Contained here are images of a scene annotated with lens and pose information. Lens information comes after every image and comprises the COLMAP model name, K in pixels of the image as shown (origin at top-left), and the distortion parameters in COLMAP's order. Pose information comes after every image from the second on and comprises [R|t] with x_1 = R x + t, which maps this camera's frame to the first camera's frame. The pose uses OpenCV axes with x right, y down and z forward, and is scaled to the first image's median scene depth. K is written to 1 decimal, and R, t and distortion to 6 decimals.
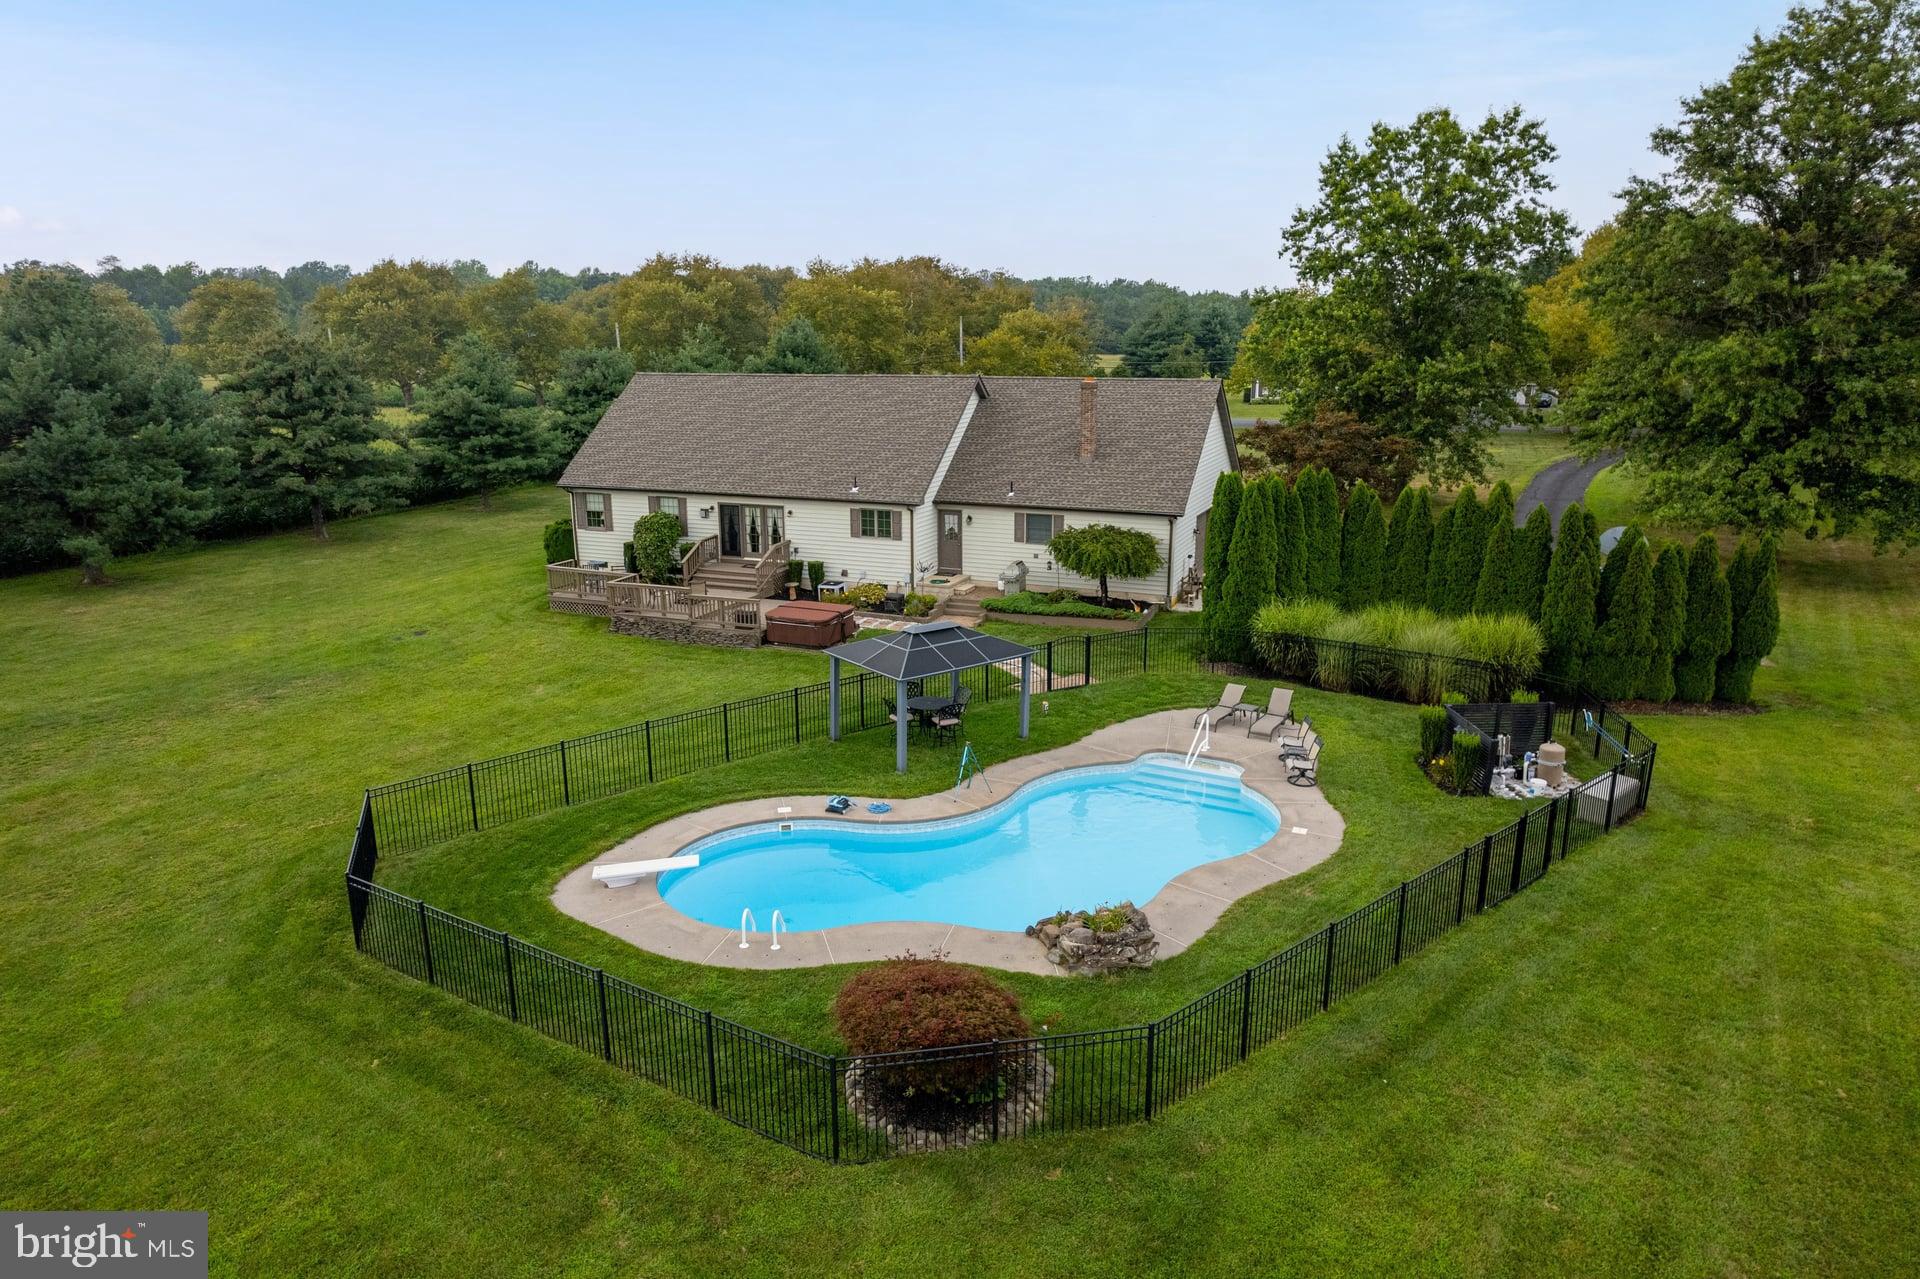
lens RADIAL K [[1233.4, 0, 960.0], [0, 1233.4, 639.5], [0, 0, 1]] dist [-0.055567, 0.056314]
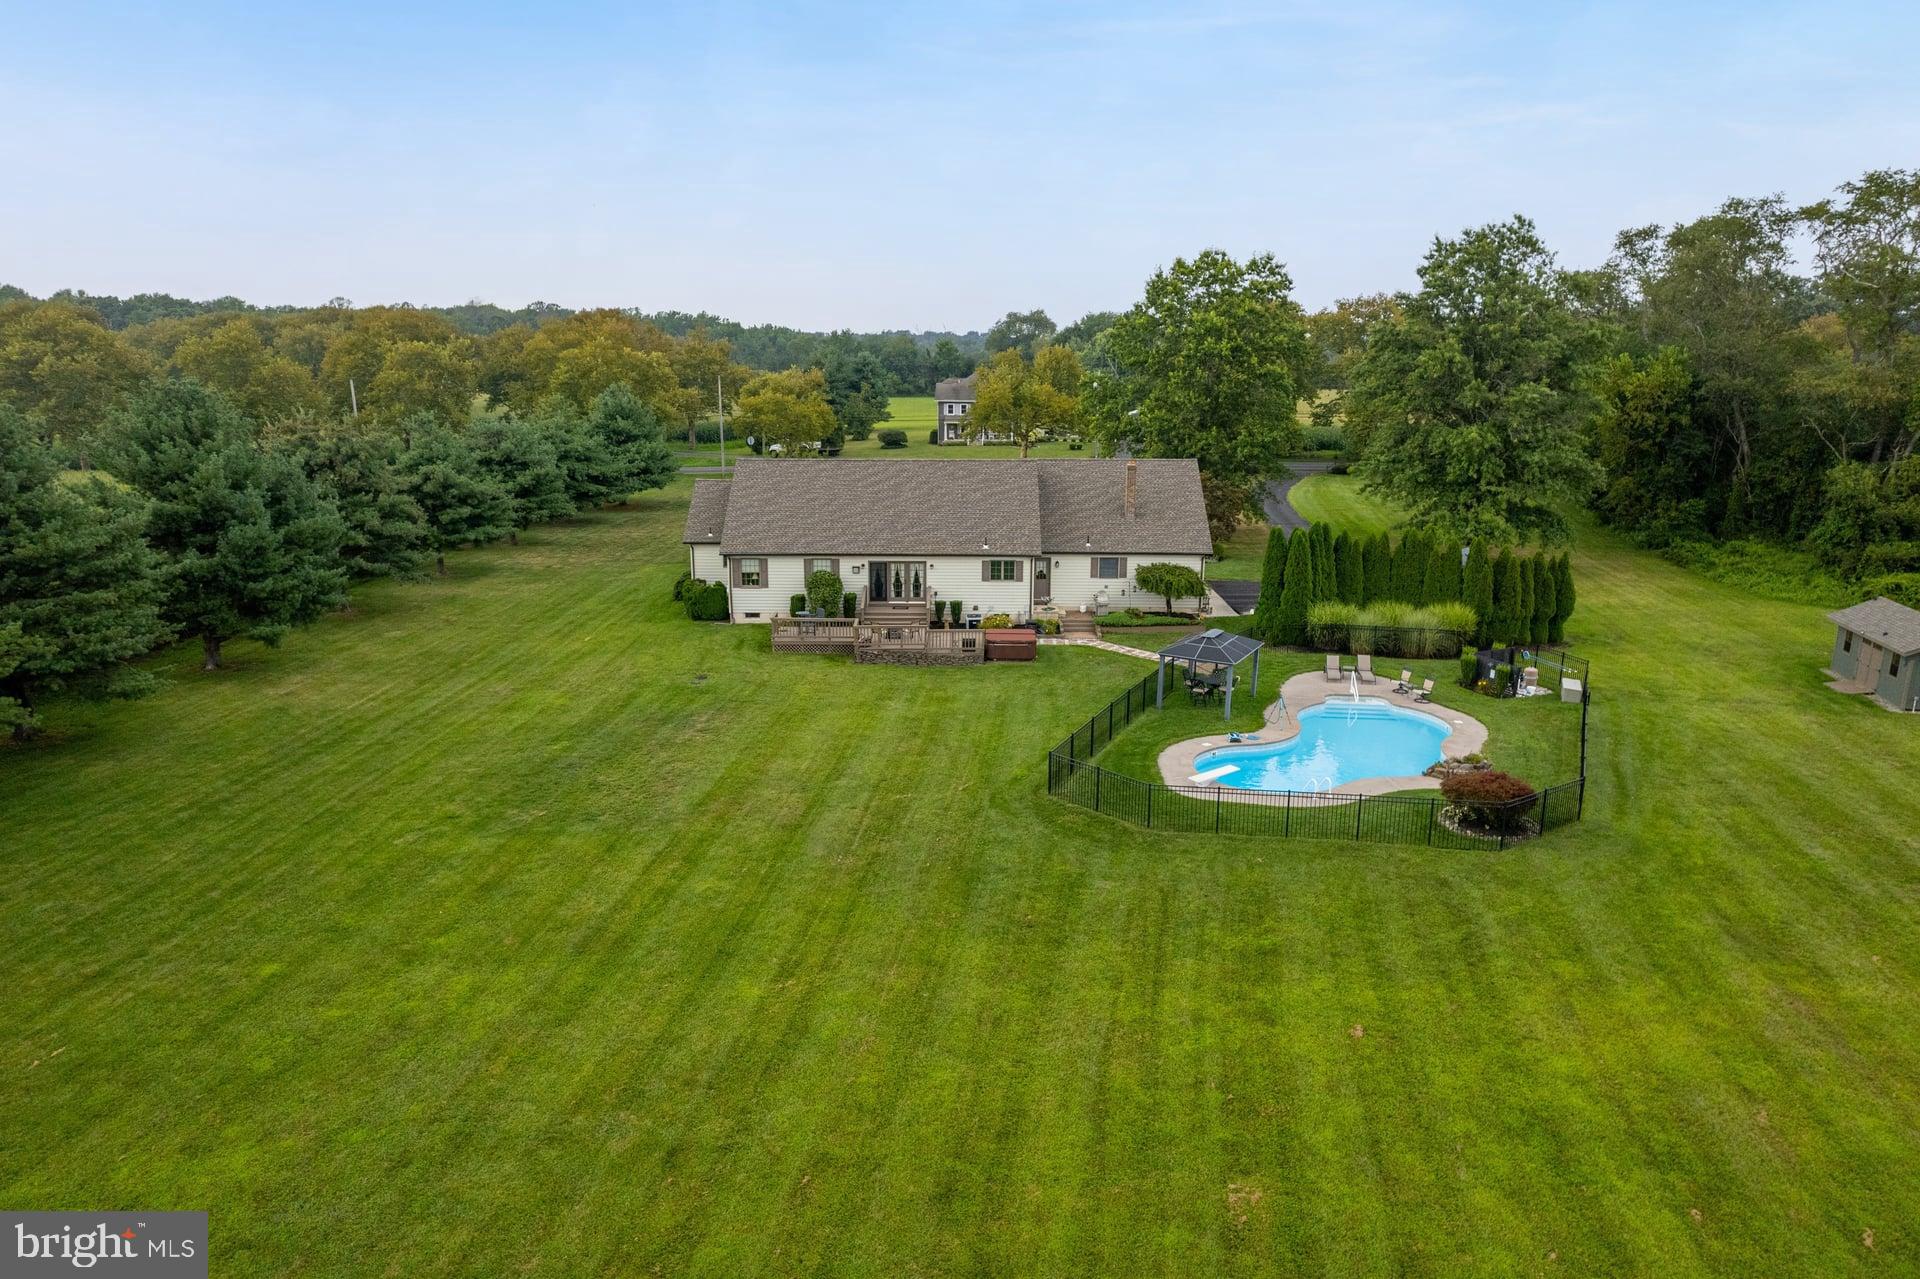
lens RADIAL K [[1233.4, 0, 960.0], [0, 1233.4, 639.5], [0, 0, 1]] dist [-0.055567, 0.056314]
pose [[0.924133, -0.078611, 0.373896, -0.629732], [0.085228, 0.996361, -0.001171, -0.019147], [-0.372443, 0.032948, 0.927470, -0.261754]]
